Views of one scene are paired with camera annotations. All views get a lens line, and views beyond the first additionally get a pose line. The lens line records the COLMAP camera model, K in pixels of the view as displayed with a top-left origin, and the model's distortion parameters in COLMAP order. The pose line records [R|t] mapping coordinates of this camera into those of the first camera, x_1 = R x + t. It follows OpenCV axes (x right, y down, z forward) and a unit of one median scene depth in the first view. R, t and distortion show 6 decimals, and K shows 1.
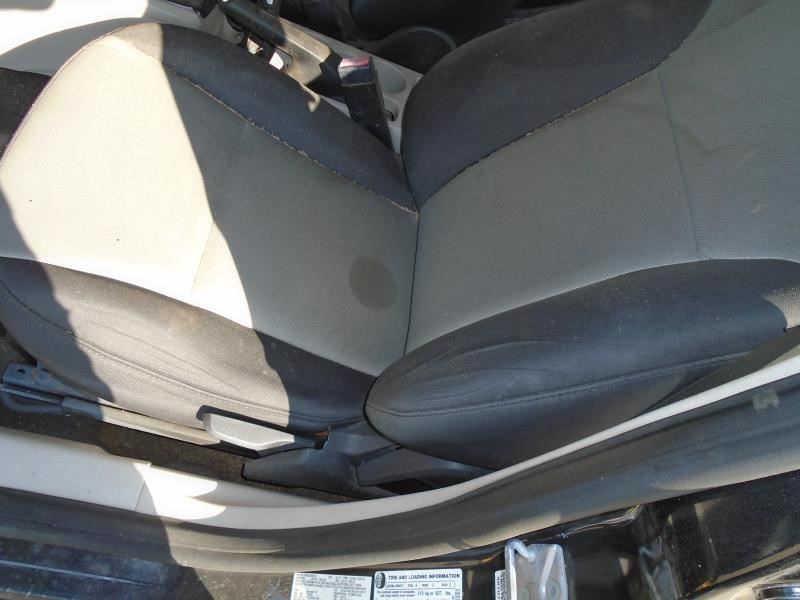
lens RADIAL K [[616.1, 0, 399.4], [0, 616.1, 300.1], [0, 0, 1]] dist [-0.008490, -0.003164]
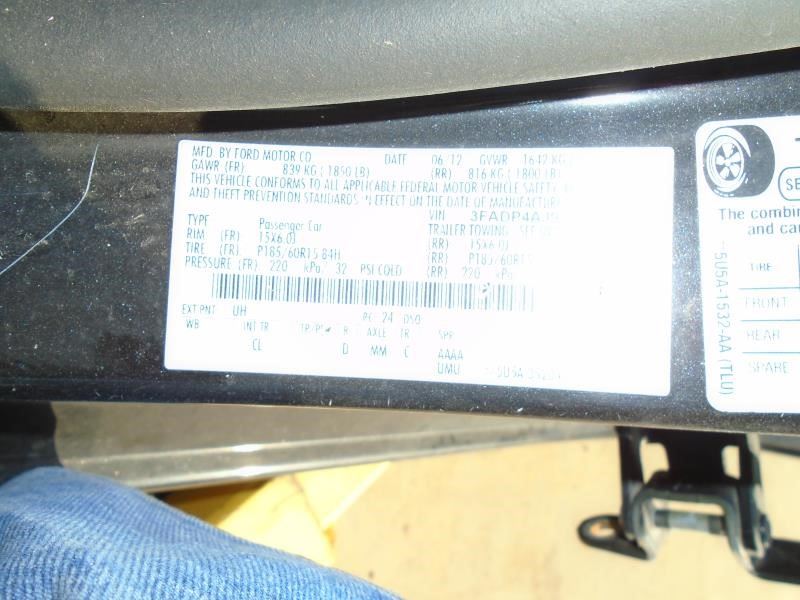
lens RADIAL K [[616.1, 0, 403.2], [0, 616.1, 296.6], [0, 0, 1]] dist [-0.008490, -0.003164]
pose [[0.886225, -0.010880, 0.463127, -0.205498], [-0.186757, 0.906494, 0.378668, 0.413493], [-0.423942, -0.422078, 0.801326, 0.814422]]
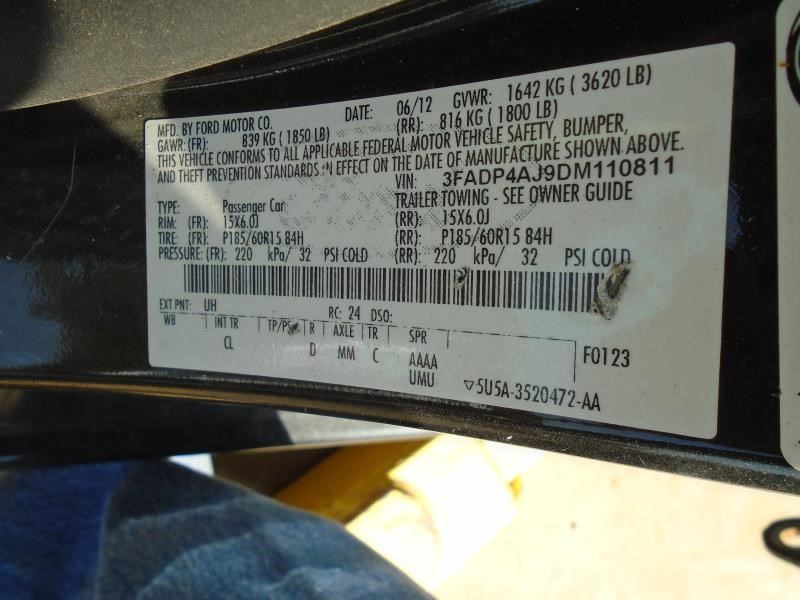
lens RADIAL K [[616.1, 0, 398.9], [0, 616.1, 302.5], [0, 0, 1]] dist [-0.008490, -0.003164]
pose [[0.993371, -0.071095, 0.090325, -0.119652], [0.014742, 0.858098, 0.513274, 0.409931], [-0.113999, -0.508540, 0.853458, 0.834291]]
